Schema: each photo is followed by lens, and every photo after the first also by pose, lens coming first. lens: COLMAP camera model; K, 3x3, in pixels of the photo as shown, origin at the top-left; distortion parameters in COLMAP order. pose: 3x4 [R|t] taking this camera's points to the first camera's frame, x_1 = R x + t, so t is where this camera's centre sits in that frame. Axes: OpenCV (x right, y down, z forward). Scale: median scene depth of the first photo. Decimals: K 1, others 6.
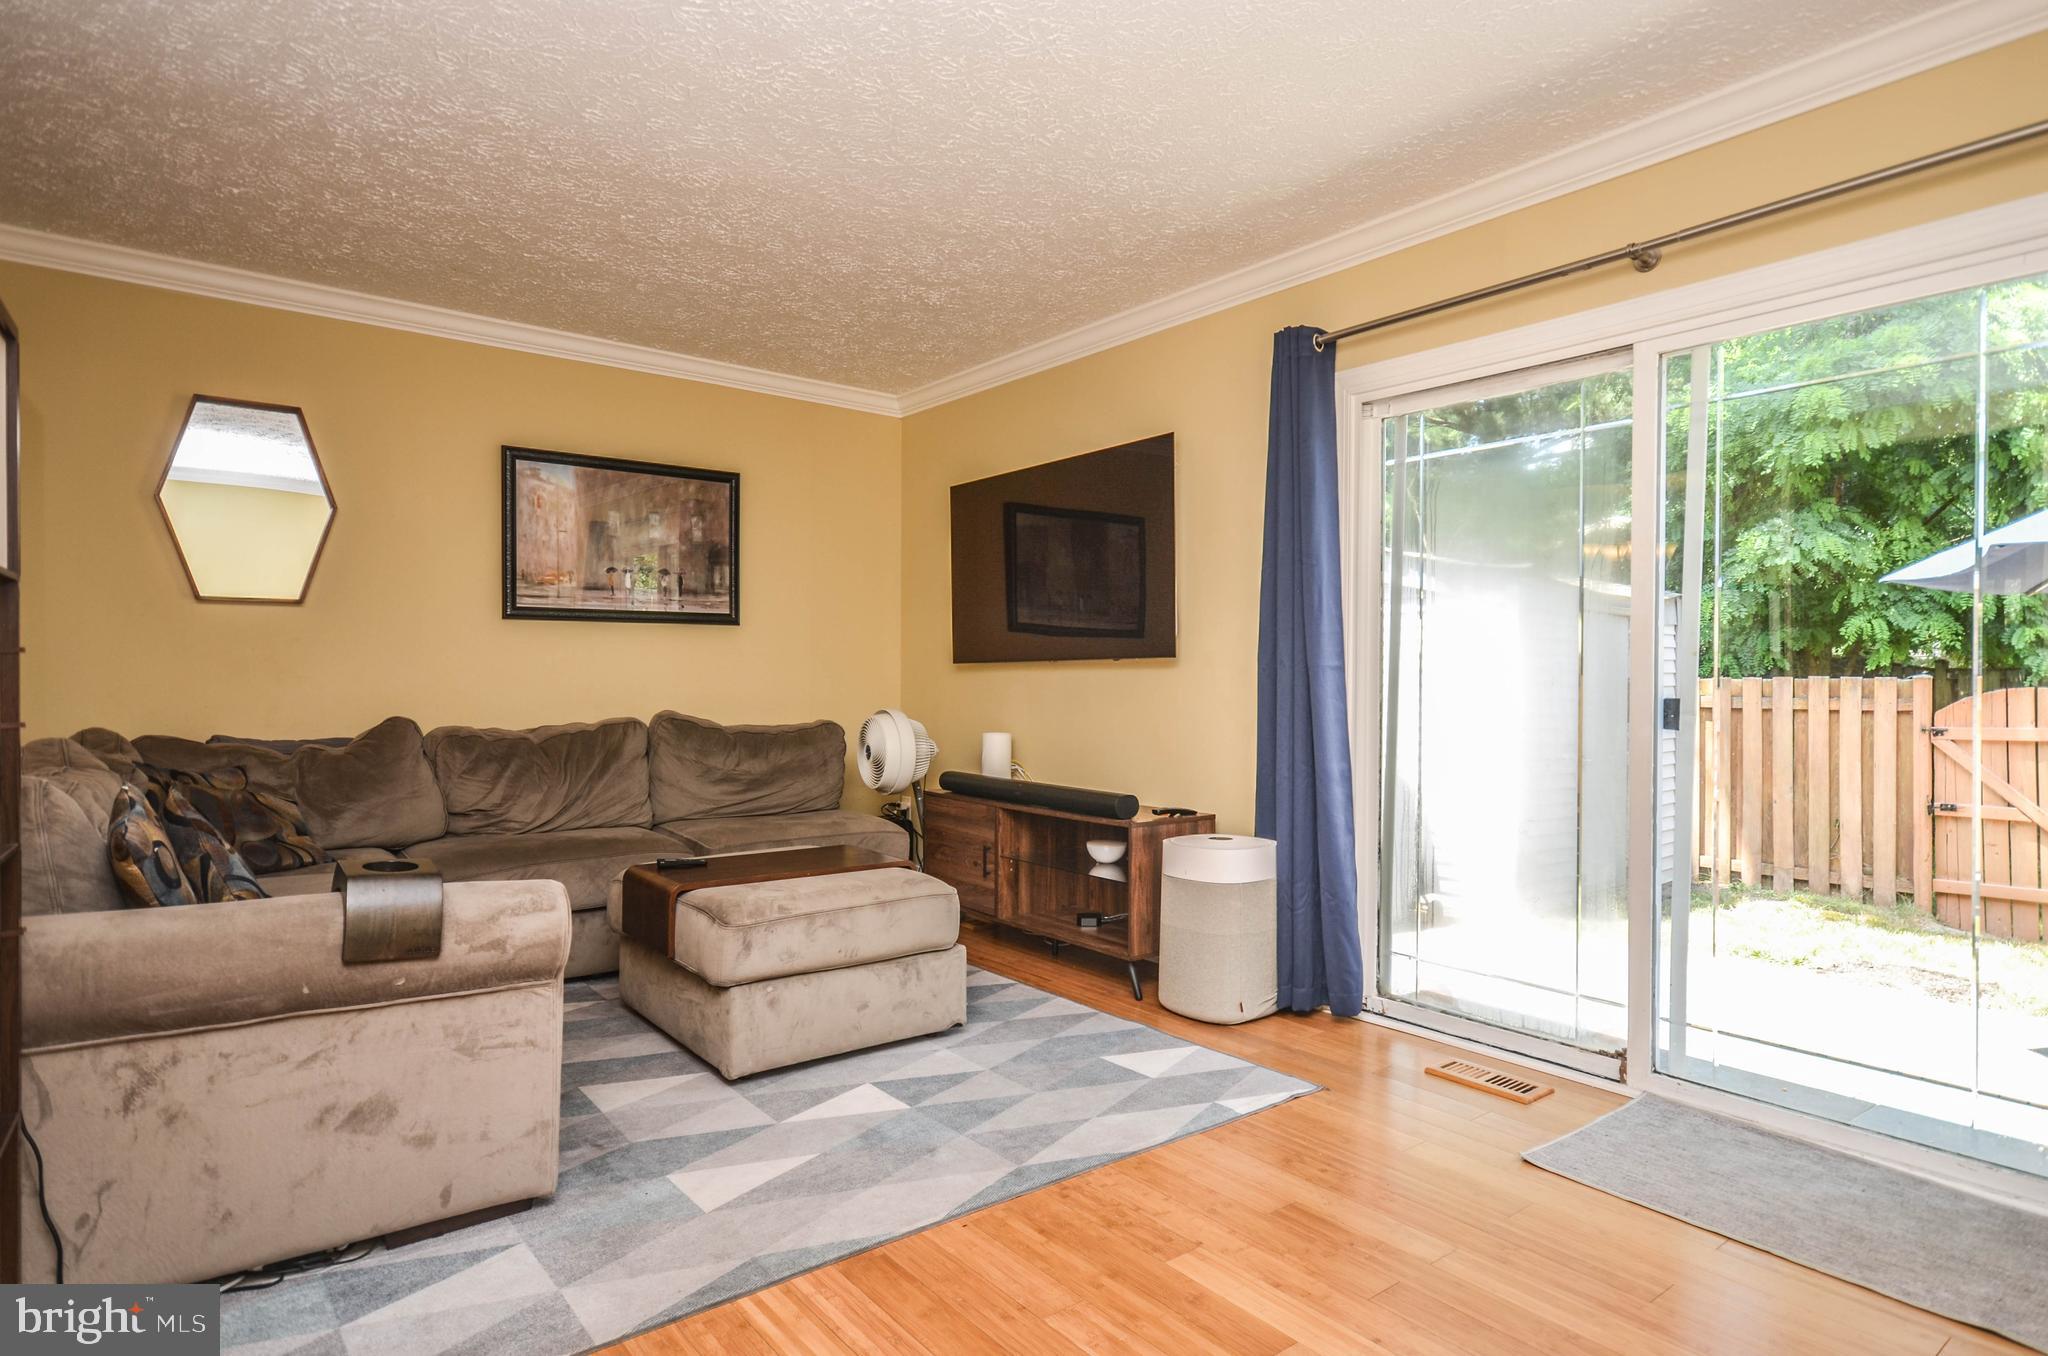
lens RADIAL K [[1116.4, 0, 1043.4], [0, 1116.4, 681.6], [0, 0, 1]] dist [0.000664, 0.002178]
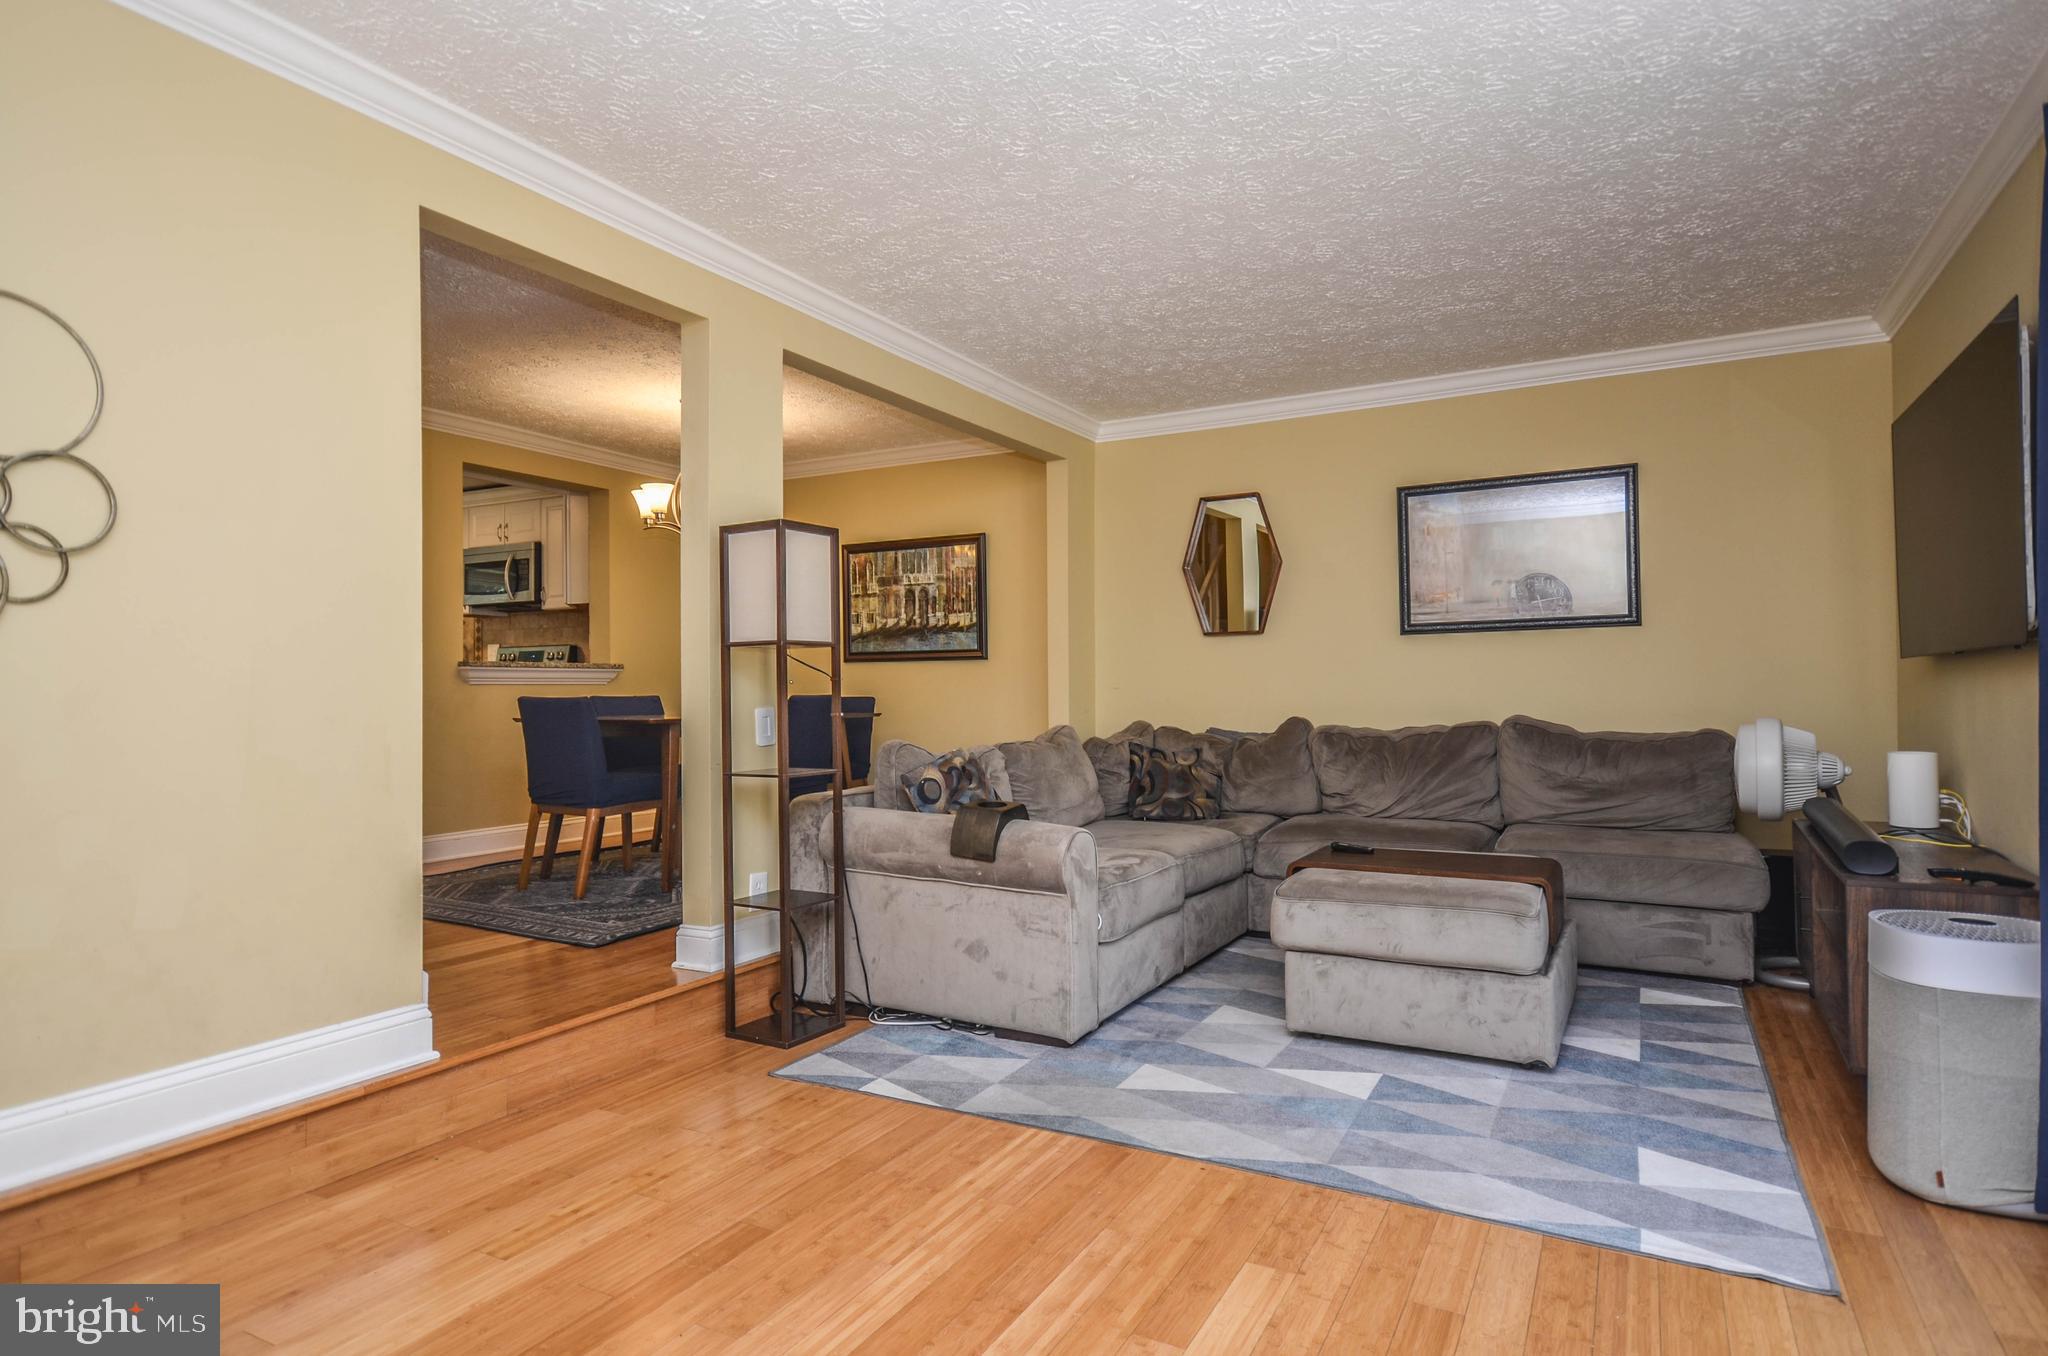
lens RADIAL K [[1116.4, 0, 1042.6], [0, 1116.4, 679.1], [0, 0, 1]] dist [0.000664, 0.002178]
pose [[0.378349, -0.017990, -0.925488, 0.683695], [0.011561, 0.999825, -0.014709, 0.004202], [0.925591, -0.005135, 0.378490, 0.313293]]
